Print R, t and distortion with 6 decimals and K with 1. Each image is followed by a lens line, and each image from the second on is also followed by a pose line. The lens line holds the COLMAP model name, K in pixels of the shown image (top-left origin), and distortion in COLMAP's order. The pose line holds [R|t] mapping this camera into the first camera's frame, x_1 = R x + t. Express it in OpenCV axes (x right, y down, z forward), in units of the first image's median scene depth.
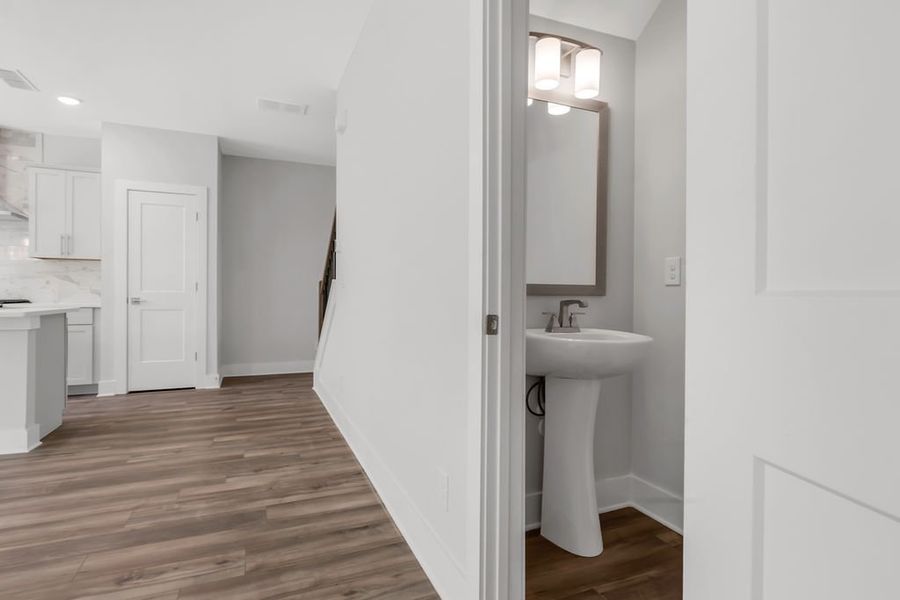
lens RADIAL K [[448.8, 0, 436.0], [0, 448.8, 291.8], [0, 0, 1]] dist [0.000319, -0.001288]
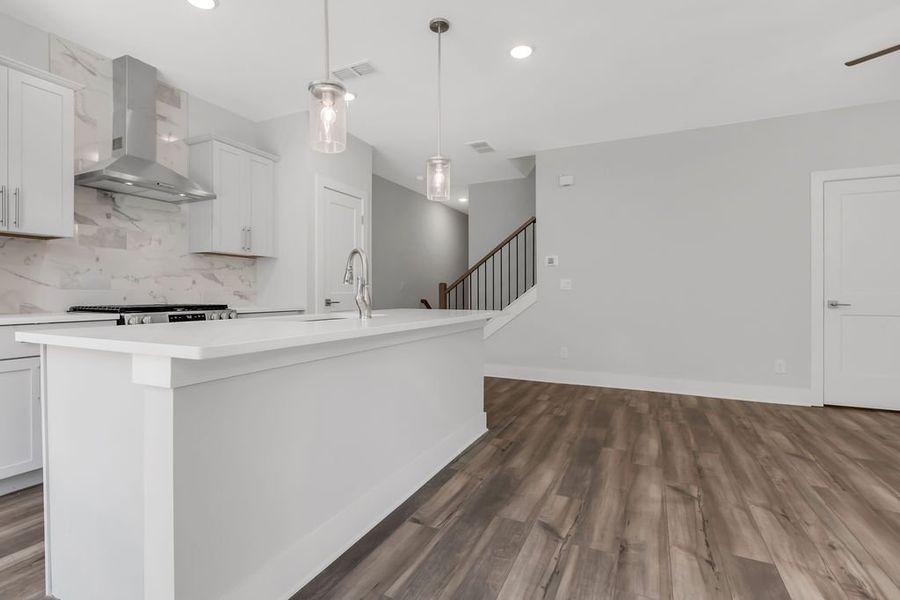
lens RADIAL K [[423.2, 0, 443.2], [0, 423.2, 291.3], [0, 0, 1]] dist [-0.007030, -0.000138]
pose [[0.750795, -0.002688, 0.660530, -1.096482], [0.000608, 0.999994, 0.003379, -0.007316], [-0.660536, -0.002135, 0.750792, 0.155206]]
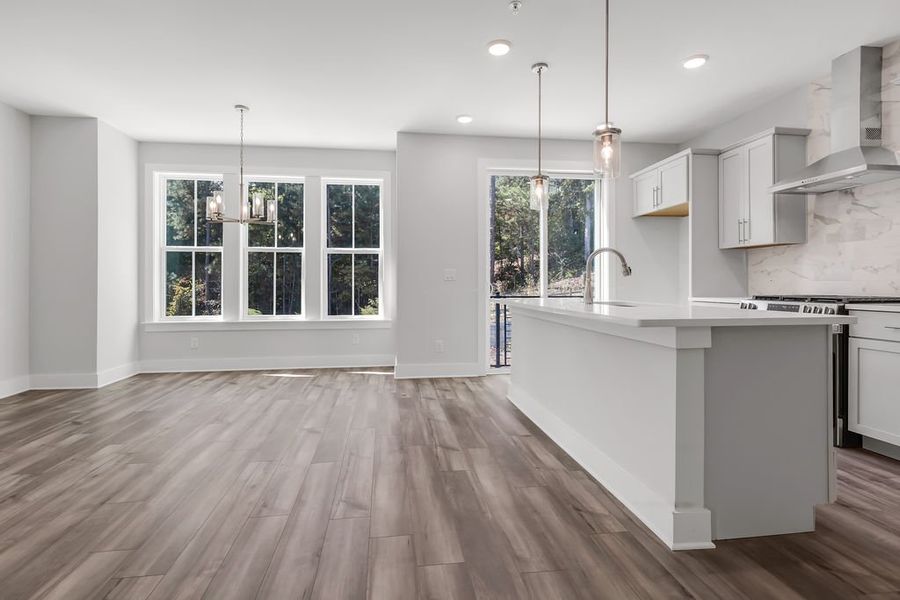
lens RADIAL K [[448.8, 0, 451.4], [0, 448.8, 283.3], [0, 0, 1]] dist [0.000319, -0.001288]
pose [[-0.243996, -0.008897, -0.969735, -0.155589], [0.004909, 0.999934, -0.010409, 0.000271], [0.969764, -0.007300, -0.243936, 0.544637]]
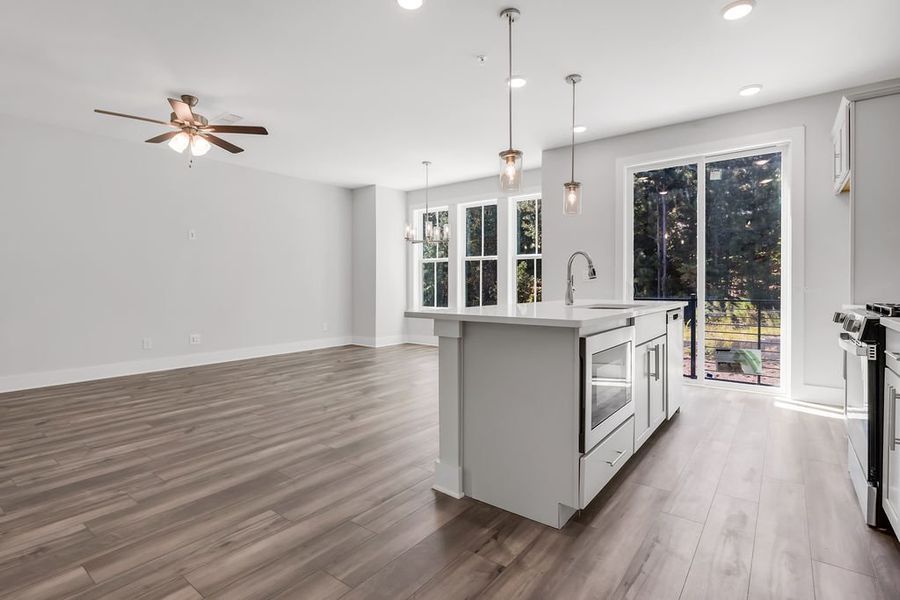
lens RADIAL K [[448.8, 0, 449.4], [0, 448.8, 283.8], [0, 0, 1]] dist [0.000319, -0.001288]
pose [[-0.868390, -0.007487, -0.495826, -0.340580], [-0.002909, 0.999946, -0.010005, 0.000389], [0.495874, -0.007246, -0.868364, 1.084202]]
